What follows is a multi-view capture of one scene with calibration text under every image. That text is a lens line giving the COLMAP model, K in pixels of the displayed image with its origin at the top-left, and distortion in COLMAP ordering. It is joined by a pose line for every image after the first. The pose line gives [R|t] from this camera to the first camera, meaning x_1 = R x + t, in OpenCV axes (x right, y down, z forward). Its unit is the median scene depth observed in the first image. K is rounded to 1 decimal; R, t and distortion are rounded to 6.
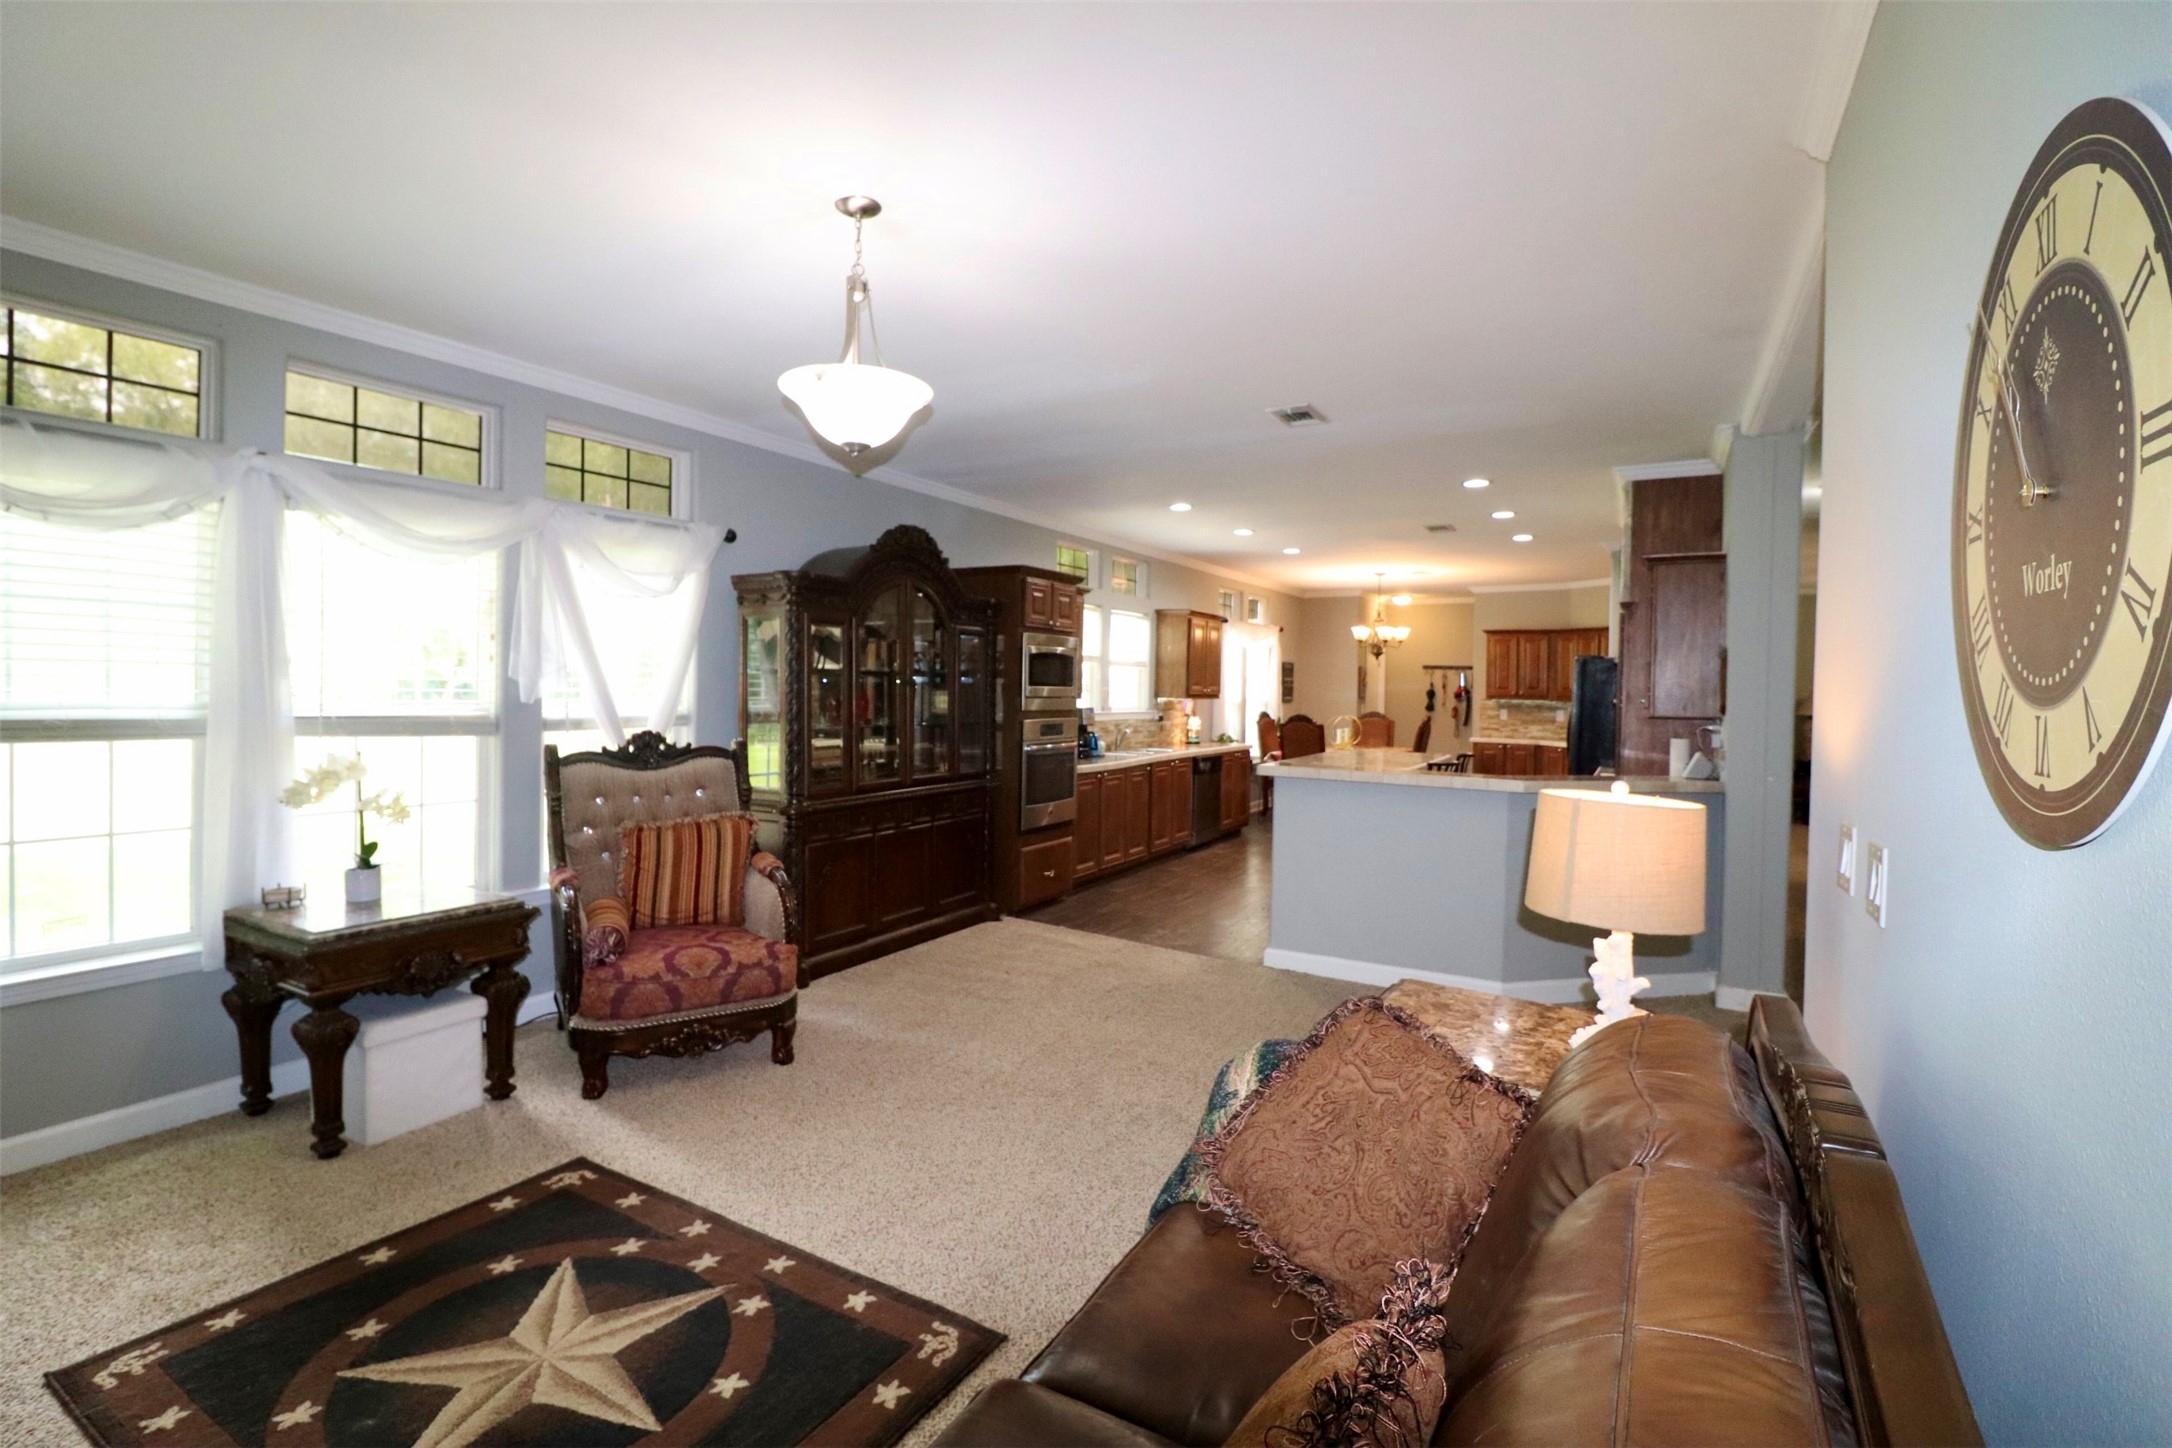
lens RADIAL K [[999.2, 0, 1067.4], [0, 999.2, 707.1], [0, 0, 1]] dist [-0.004627, -0.011005]
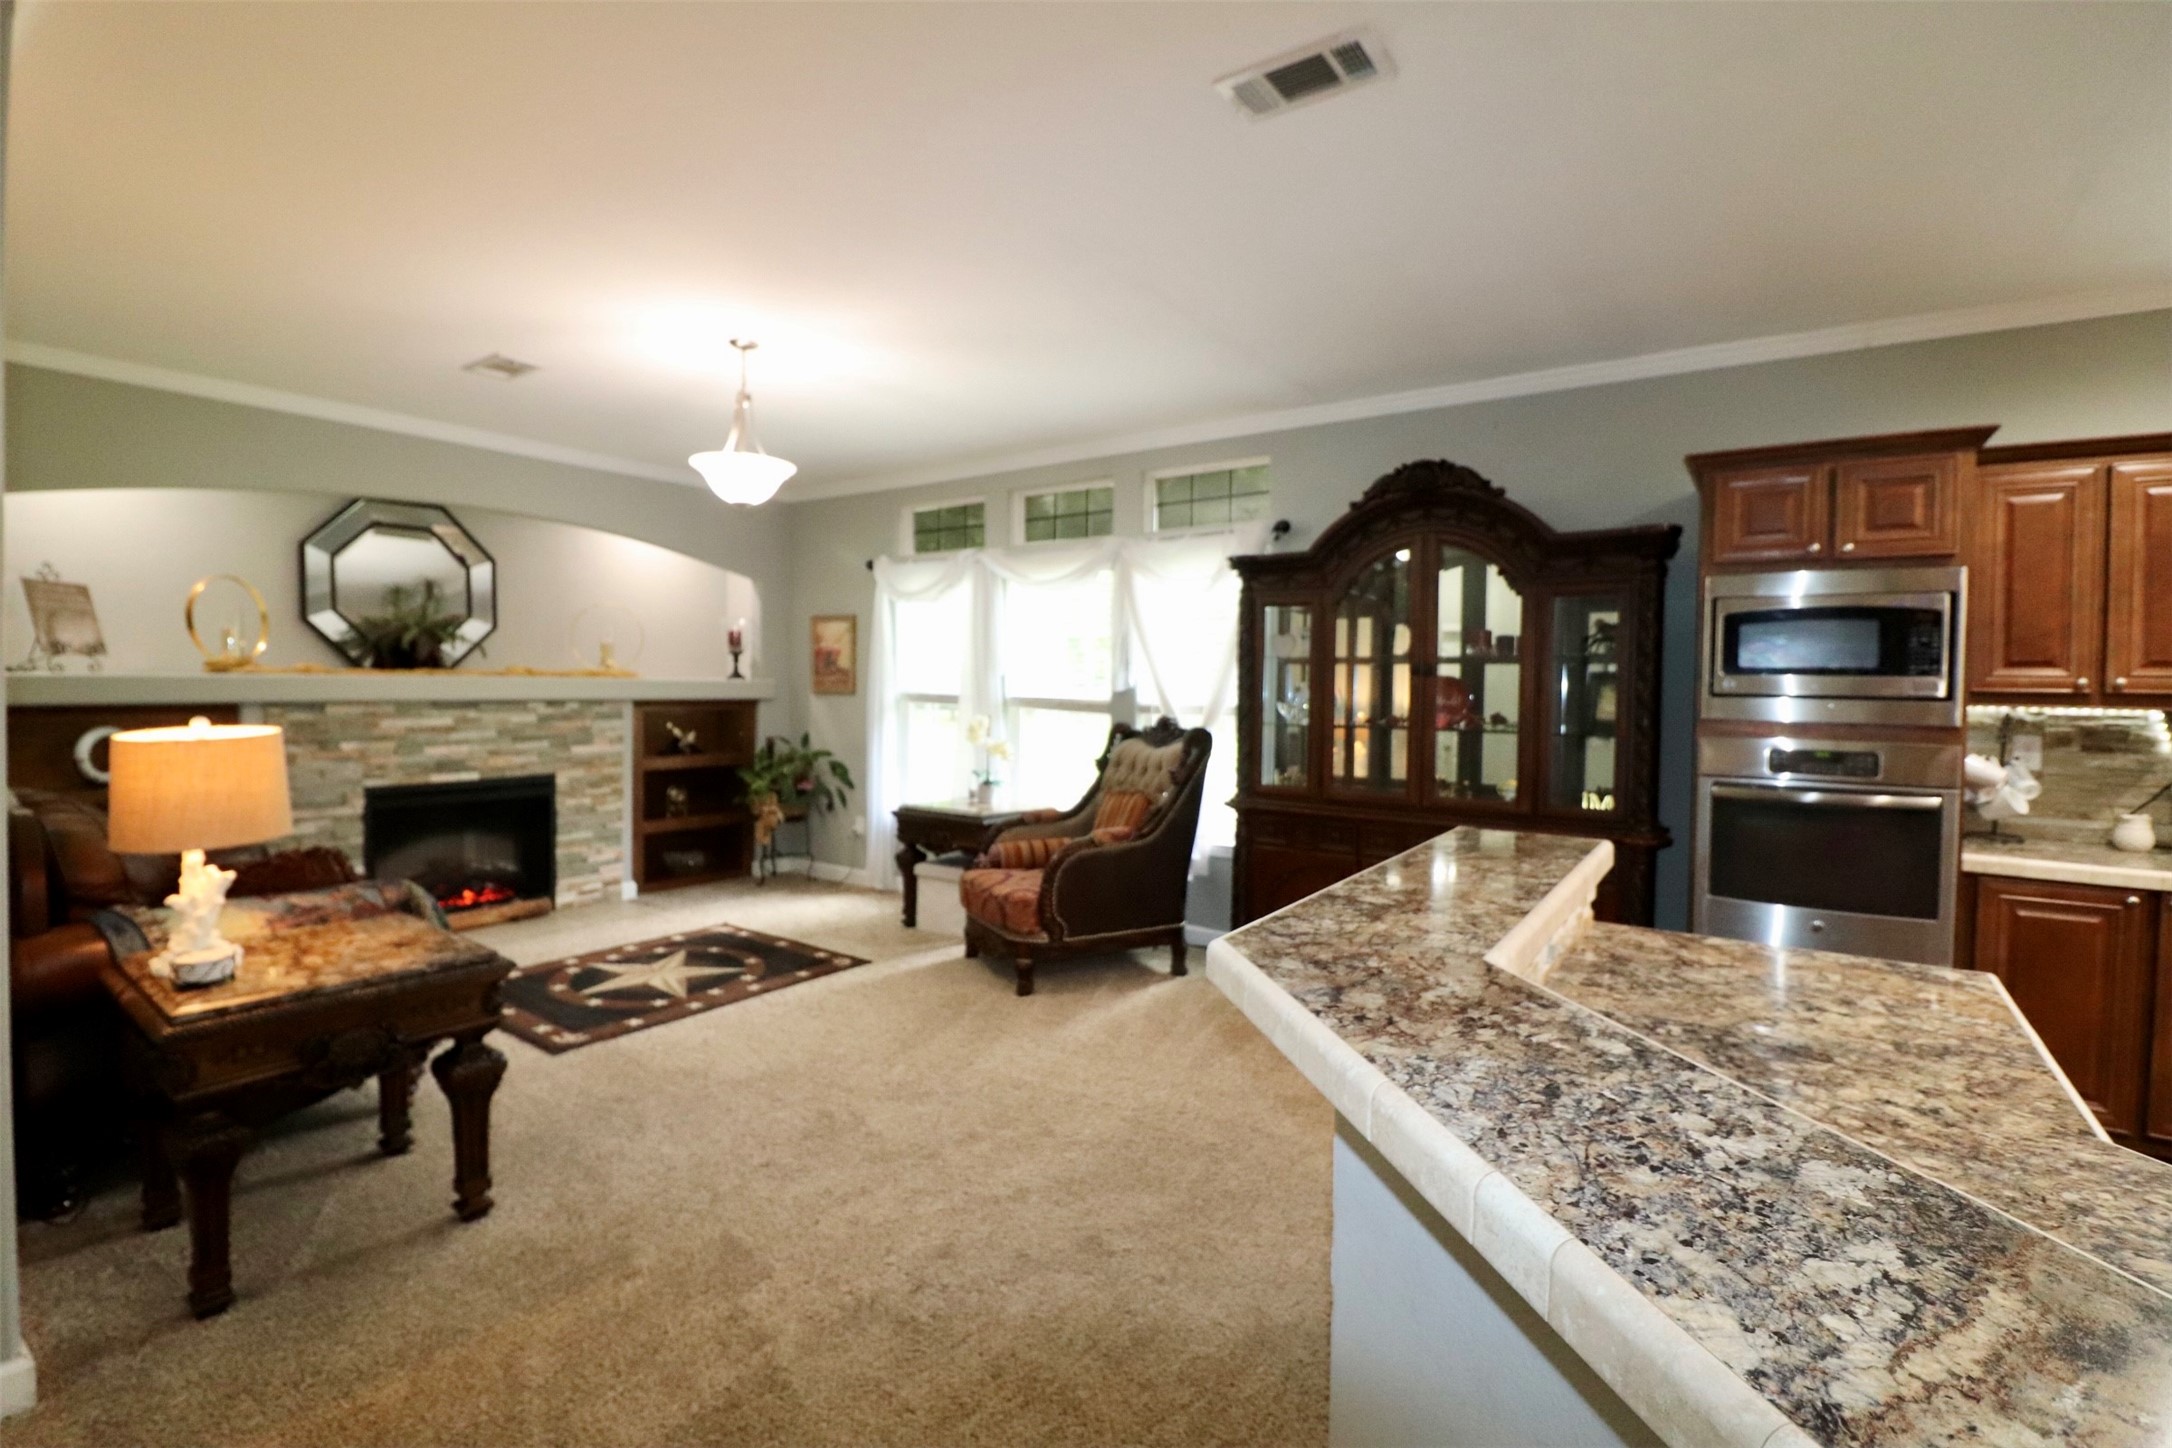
lens RADIAL K [[999.2, 0, 1075.3], [0, 999.2, 716.4], [0, 0, 1]] dist [-0.004627, -0.011005]
pose [[-0.086359, 0.019622, -0.996071, 1.382414], [-0.035589, 0.999107, 0.022768, 0.004392], [0.995628, 0.037416, -0.085583, 1.826404]]
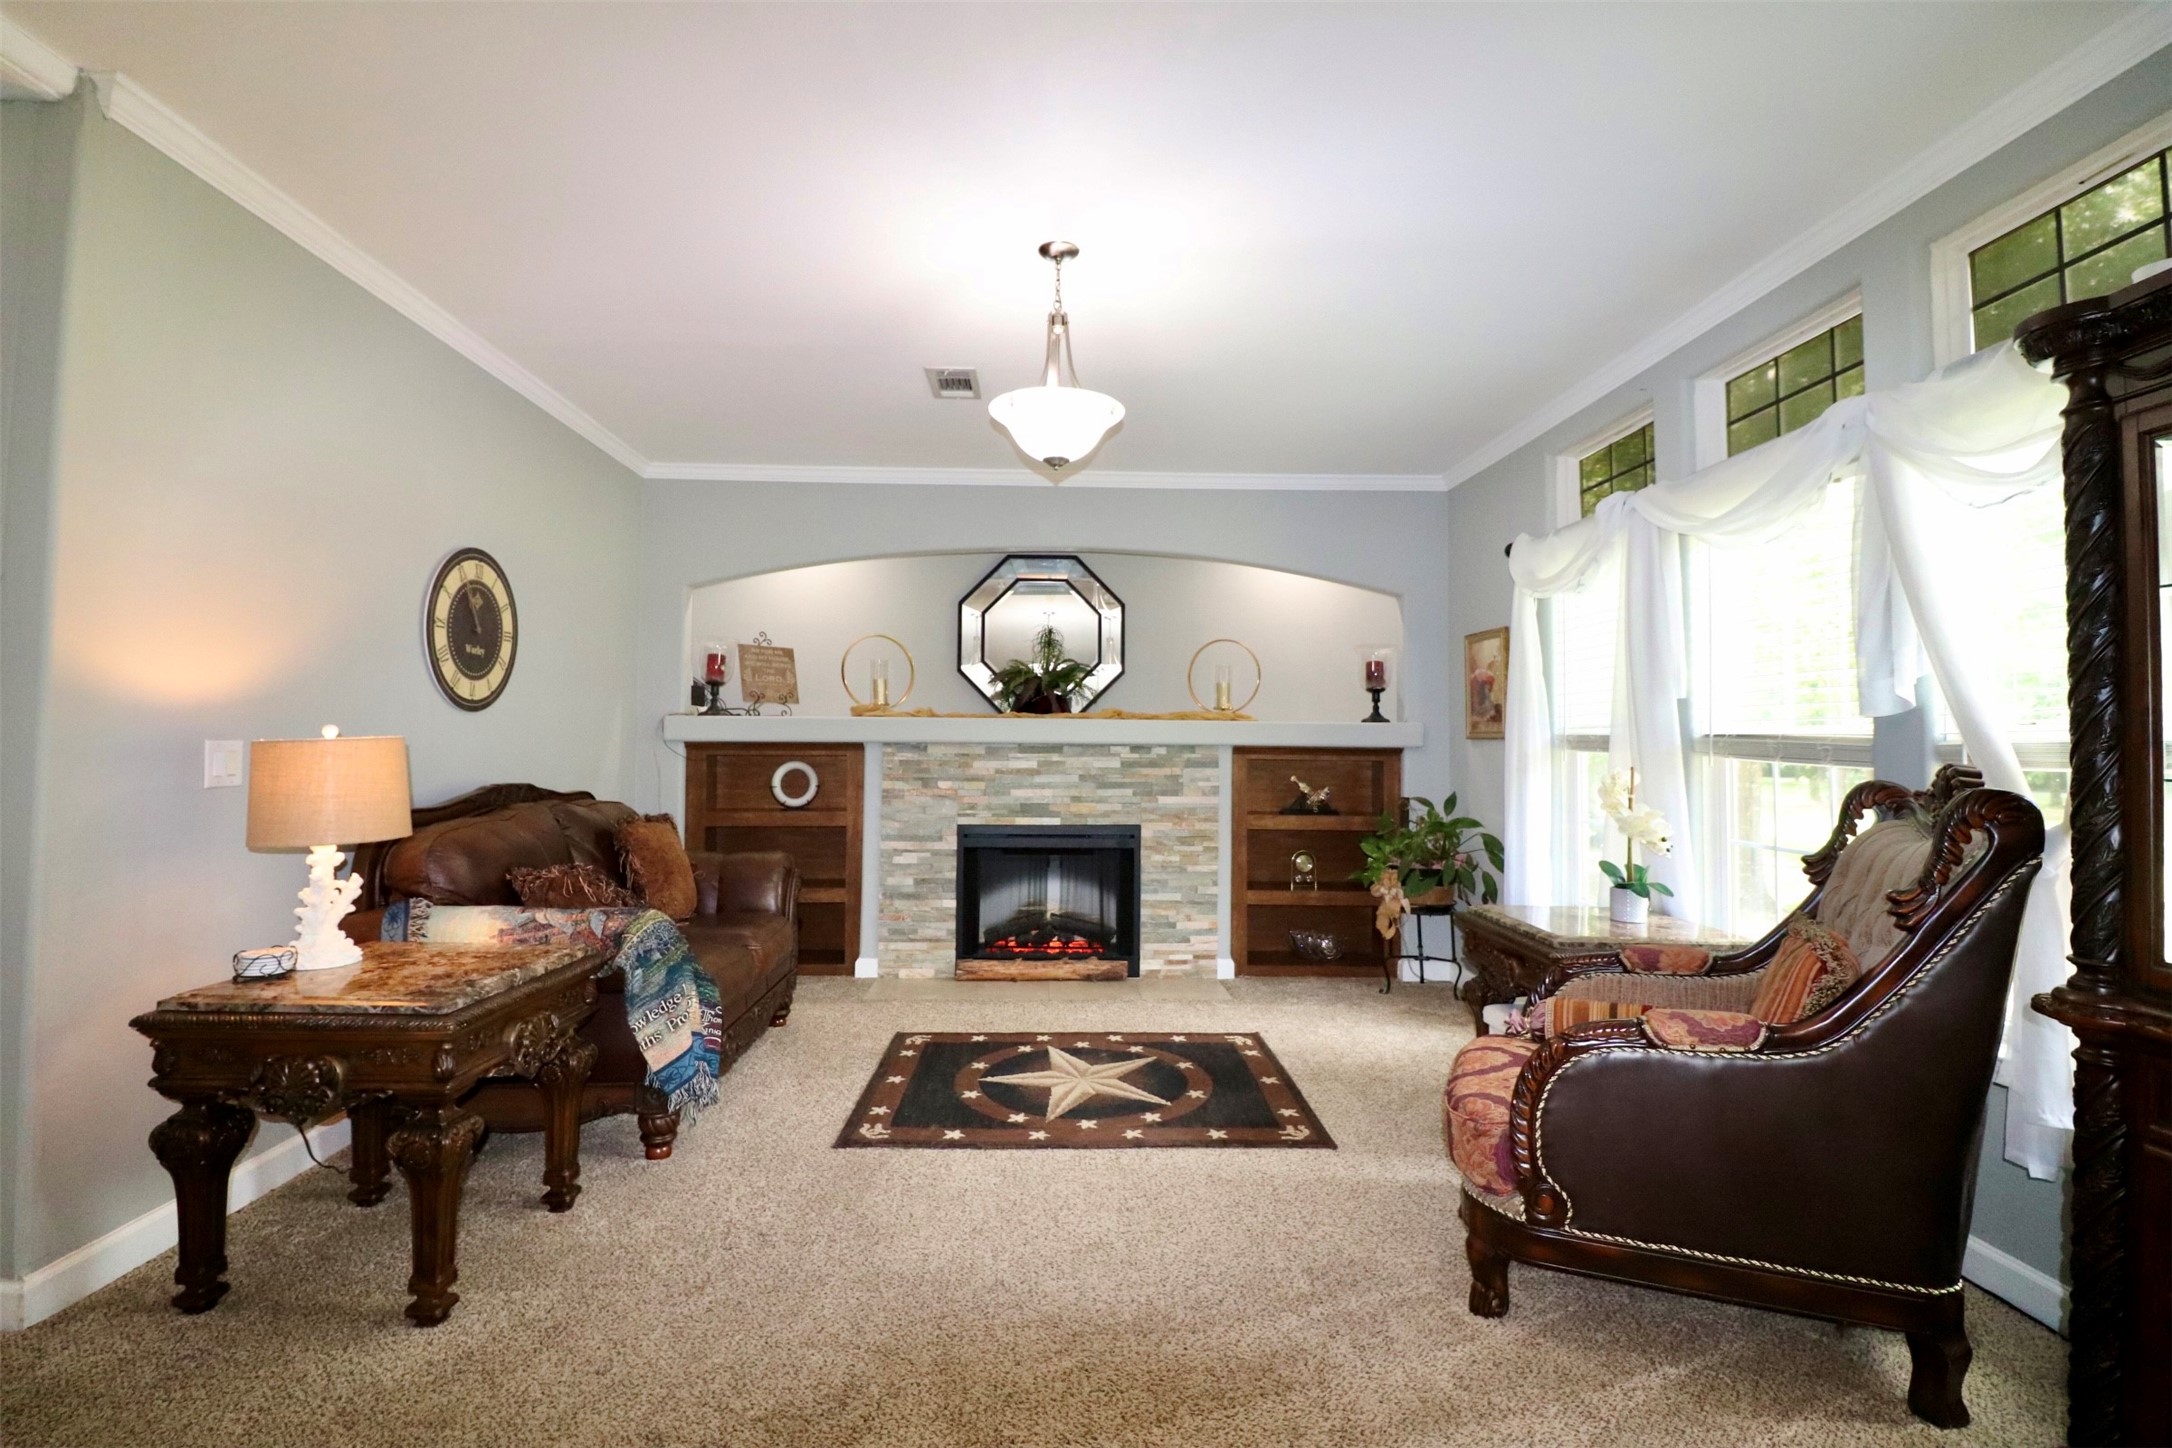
lens RADIAL K [[999.2, 0, 1068.4], [0, 999.2, 704.7], [0, 0, 1]] dist [-0.004627, -0.011005]
pose [[-0.848567, -0.041846, -0.527430, 0.387613], [-0.032410, 0.999107, -0.027126, 0.041560], [0.528094, -0.005924, -0.849165, 2.174296]]
